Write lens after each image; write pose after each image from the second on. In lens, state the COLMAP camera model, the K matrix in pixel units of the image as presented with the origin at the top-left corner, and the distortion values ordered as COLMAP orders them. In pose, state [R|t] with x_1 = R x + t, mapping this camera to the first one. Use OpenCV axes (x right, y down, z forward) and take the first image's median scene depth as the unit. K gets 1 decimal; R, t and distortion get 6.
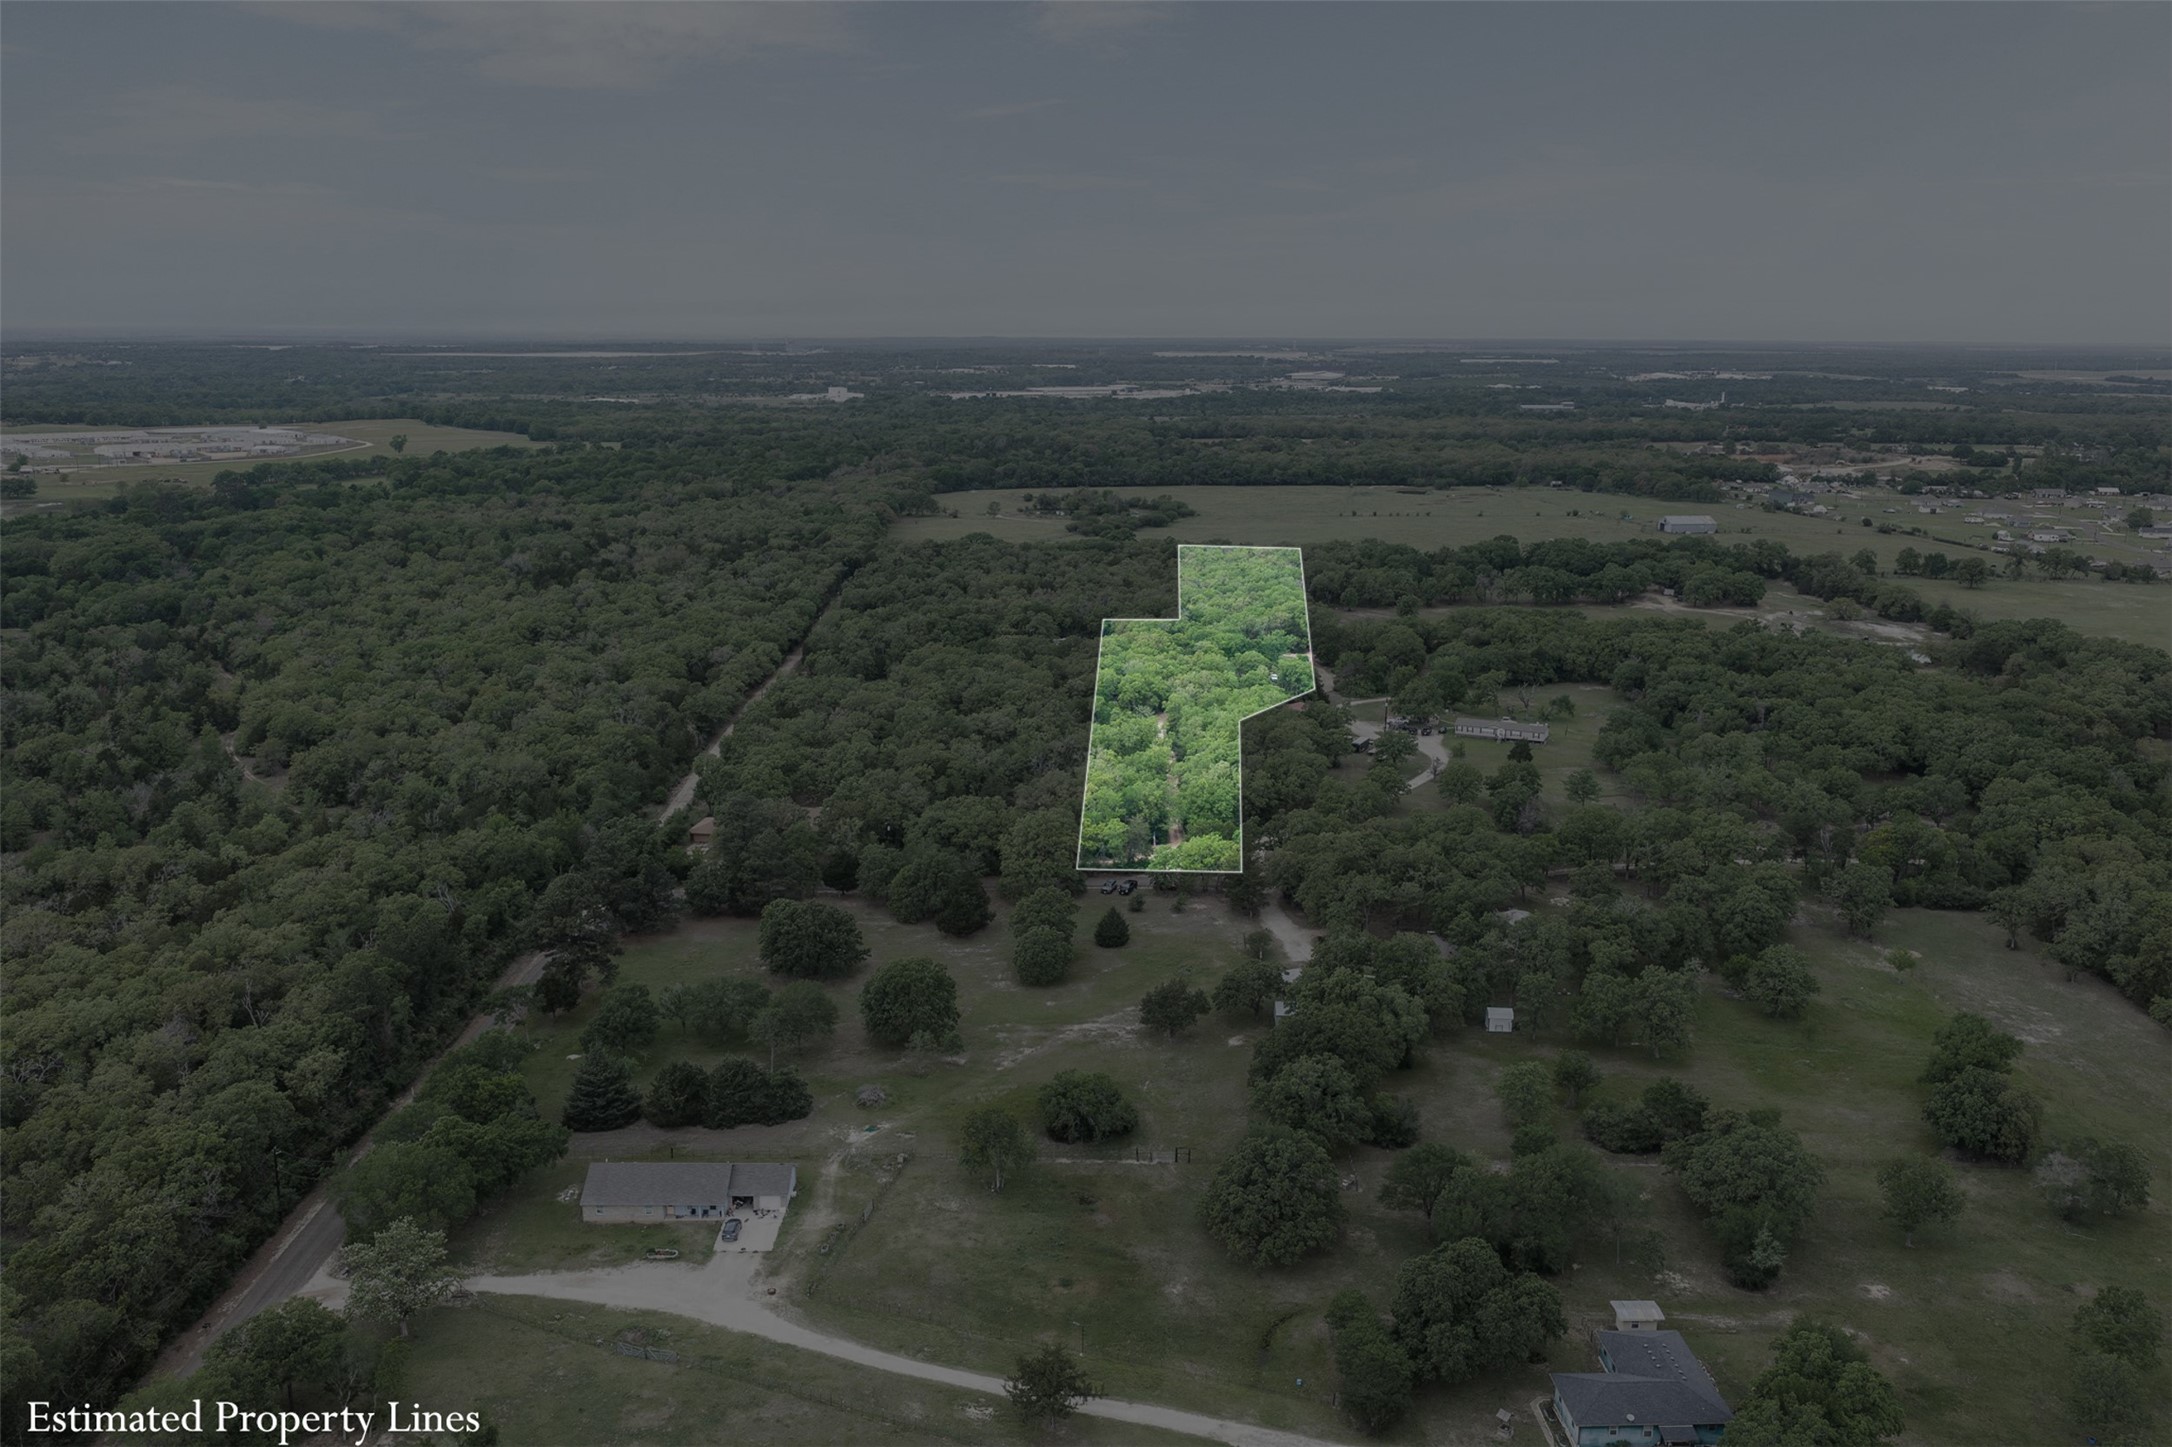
lens RADIAL K [[1771.1, 0, 1085.5], [0, 1771.1, 722.5], [0, 0, 1]] dist [0.015411, -0.039276]
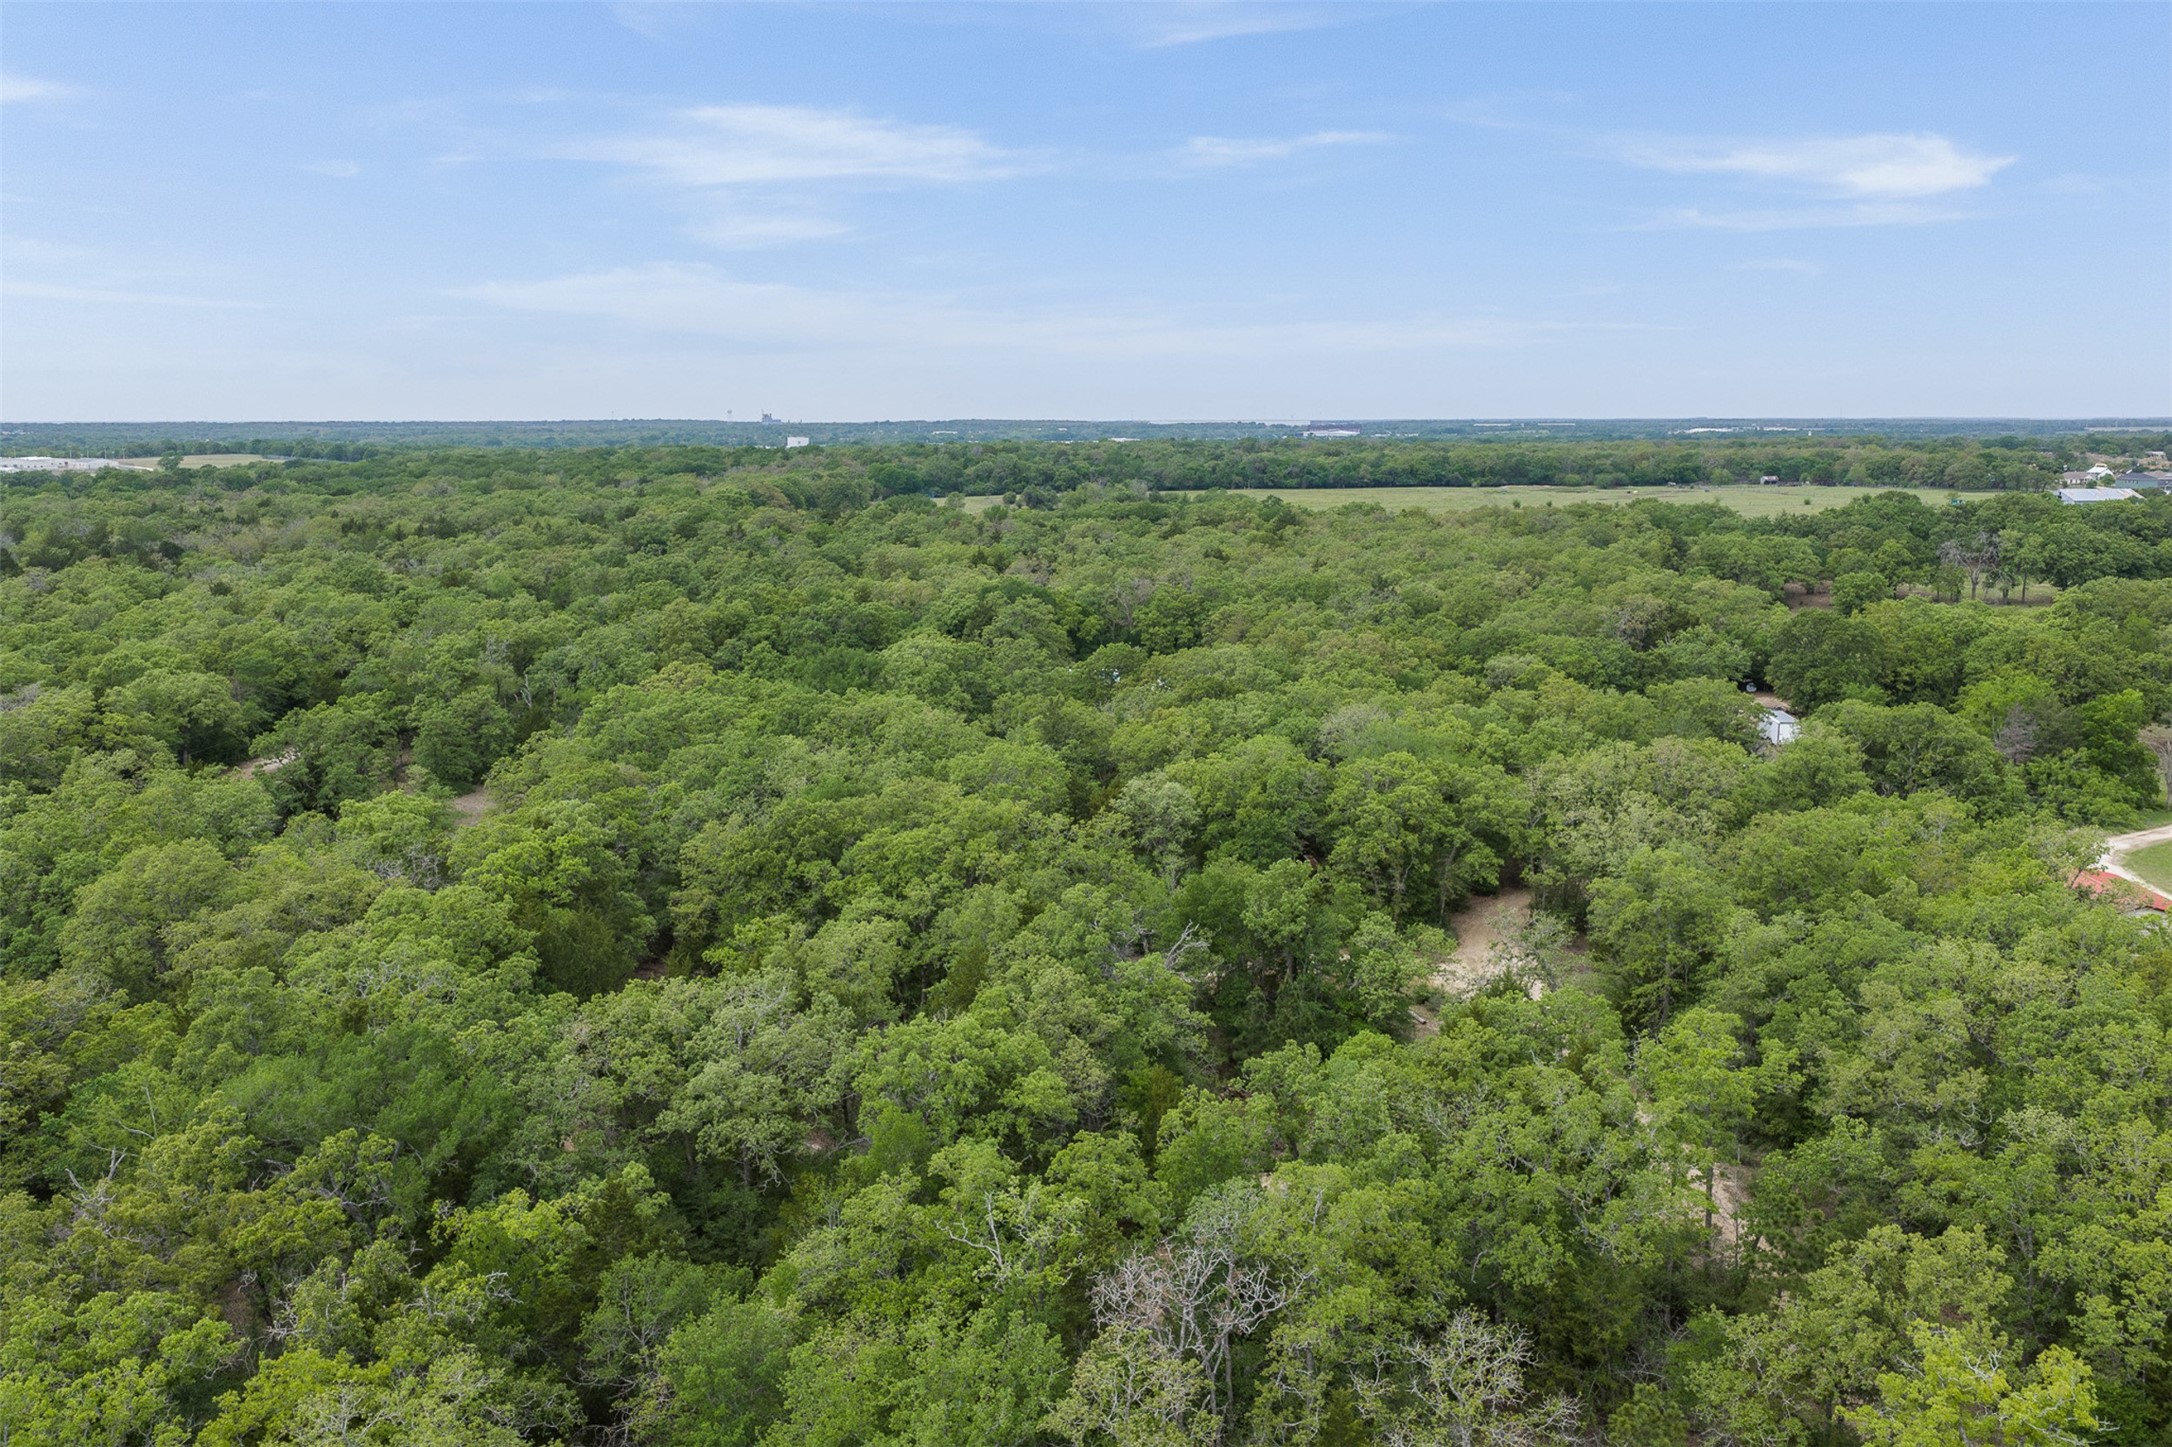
lens RADIAL K [[1771.1, 0, 1085.2], [0, 1771.1, 724.5], [0, 0, 1]] dist [0.015411, -0.039276]
pose [[0.999943, -0.009696, 0.004360, -0.014435], [0.009893, 0.998817, -0.047617, -0.017361], [-0.003893, 0.047658, 0.998856, 0.648075]]
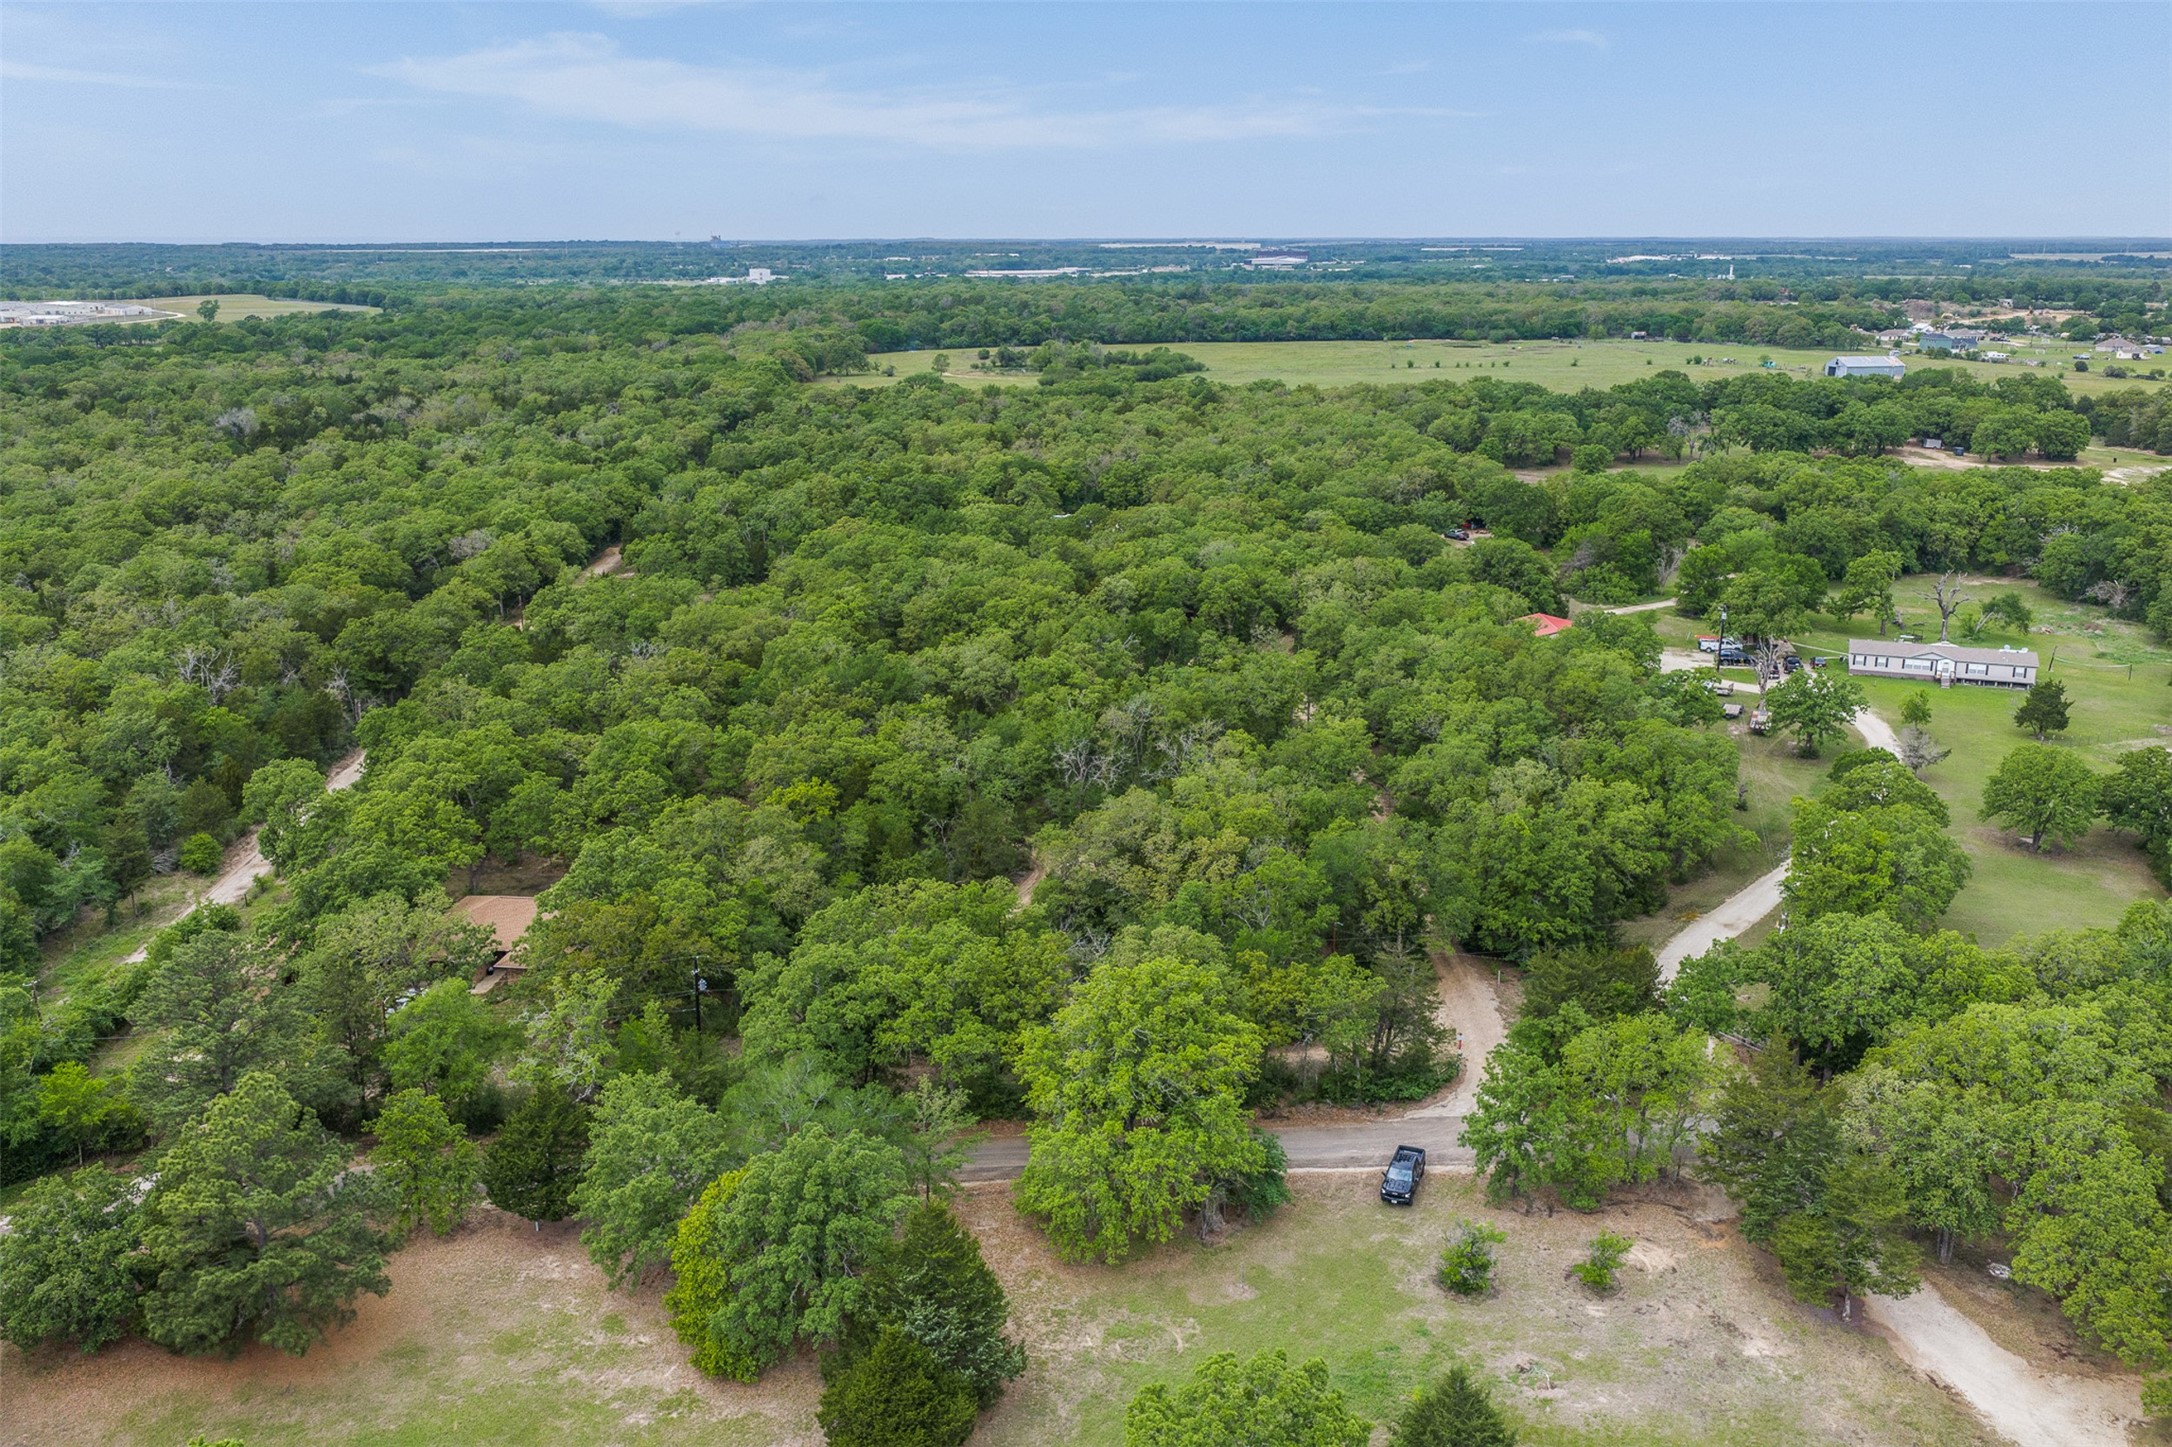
lens RADIAL K [[1771.1, 0, 1087.6], [0, 1771.1, 727.1], [0, 0, 1]] dist [0.015411, -0.039276]
pose [[0.999361, -0.016442, 0.031735, -0.027549], [0.014743, 0.998483, 0.053046, -0.006686], [-0.032559, -0.052544, 0.998088, 0.406888]]
